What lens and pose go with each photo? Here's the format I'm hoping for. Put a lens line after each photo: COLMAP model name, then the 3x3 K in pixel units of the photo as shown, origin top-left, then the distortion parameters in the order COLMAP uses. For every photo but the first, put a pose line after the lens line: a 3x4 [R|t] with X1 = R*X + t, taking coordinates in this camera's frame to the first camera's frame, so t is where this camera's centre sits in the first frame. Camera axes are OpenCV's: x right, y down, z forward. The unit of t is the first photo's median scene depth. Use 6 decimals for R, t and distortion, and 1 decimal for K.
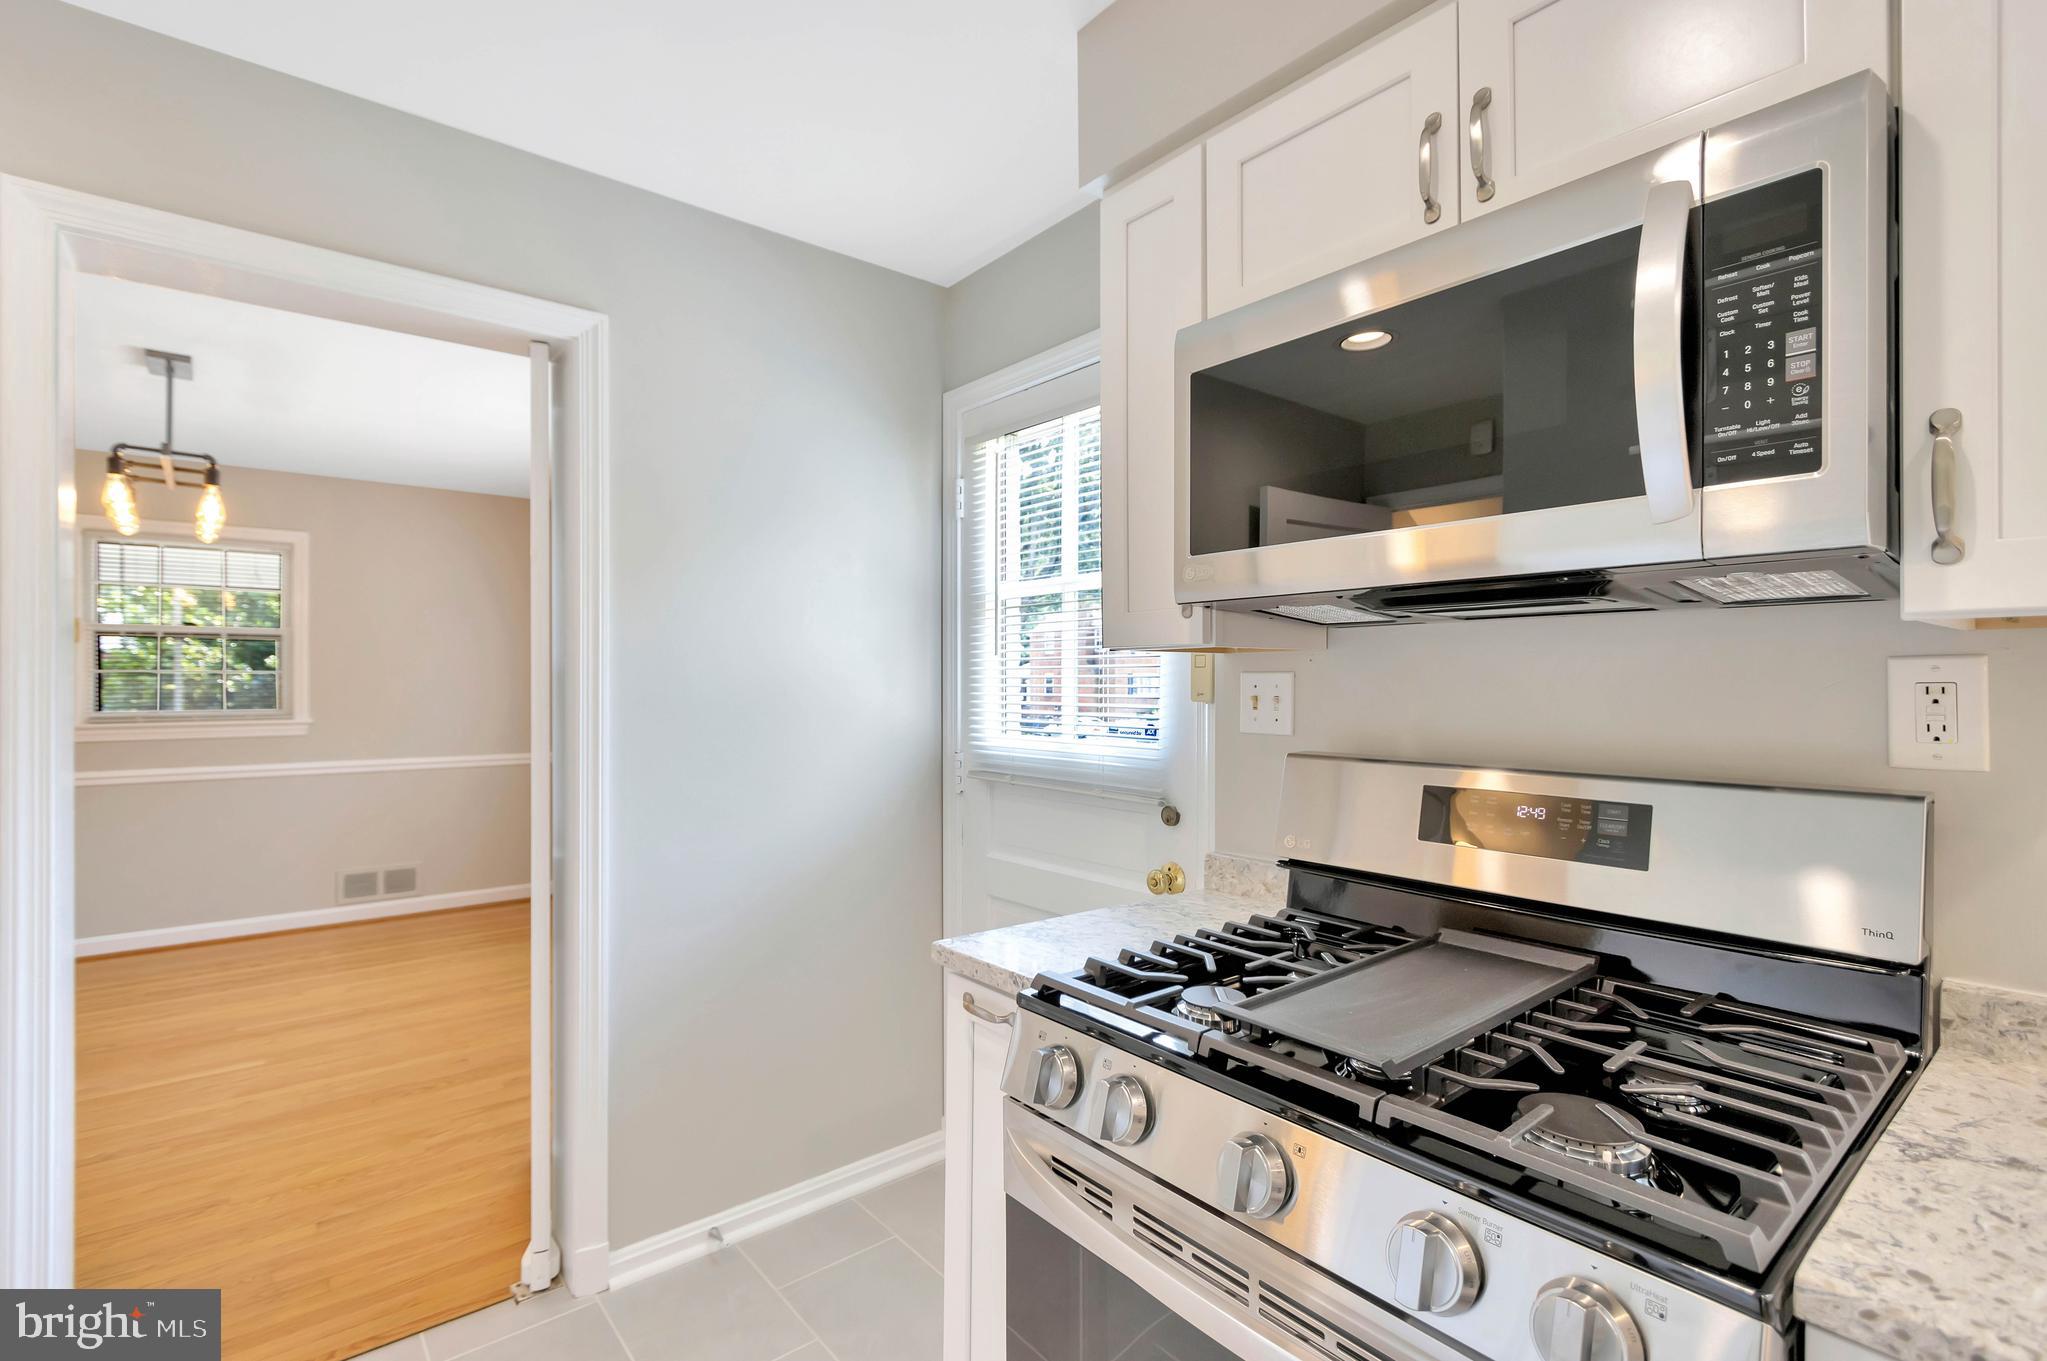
lens RADIAL K [[944.8, 0, 1023.5], [0, 944.8, 680.5], [0, 0, 1]] dist [-0.001658, -0.000187]
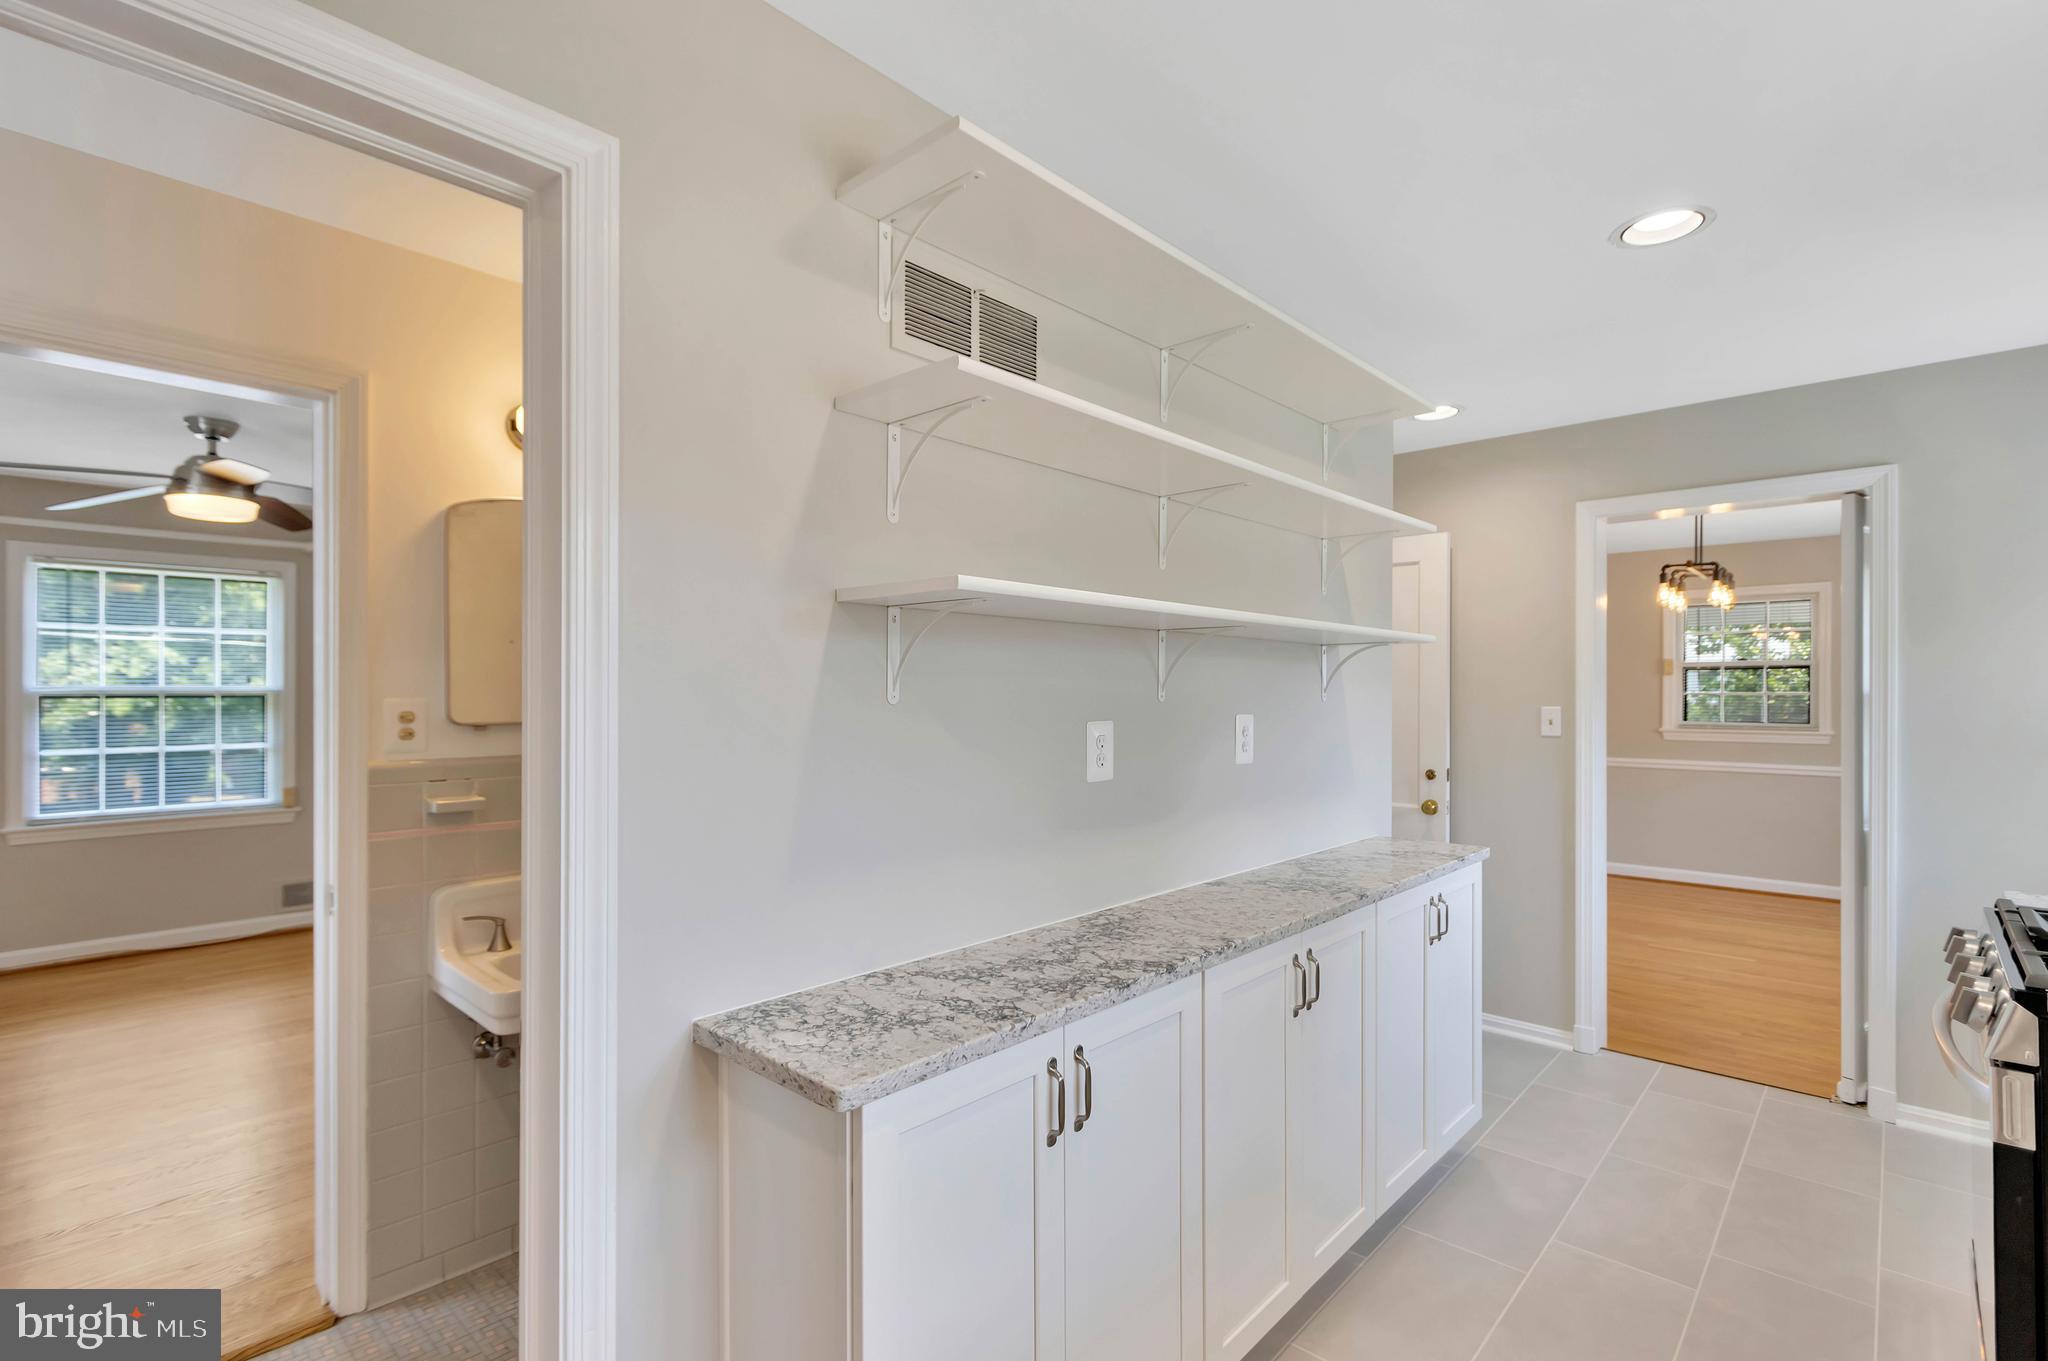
lens RADIAL K [[945.2, 0, 1024.0], [0, 945.2, 680.5], [0, 0, 1]] dist [-0.001658, -0.000187]
pose [[0.131065, -0.008155, -0.991340, 0.590456], [-0.001773, 0.999963, -0.008461, -0.025928], [0.991372, 0.002866, 0.131045, -0.380315]]
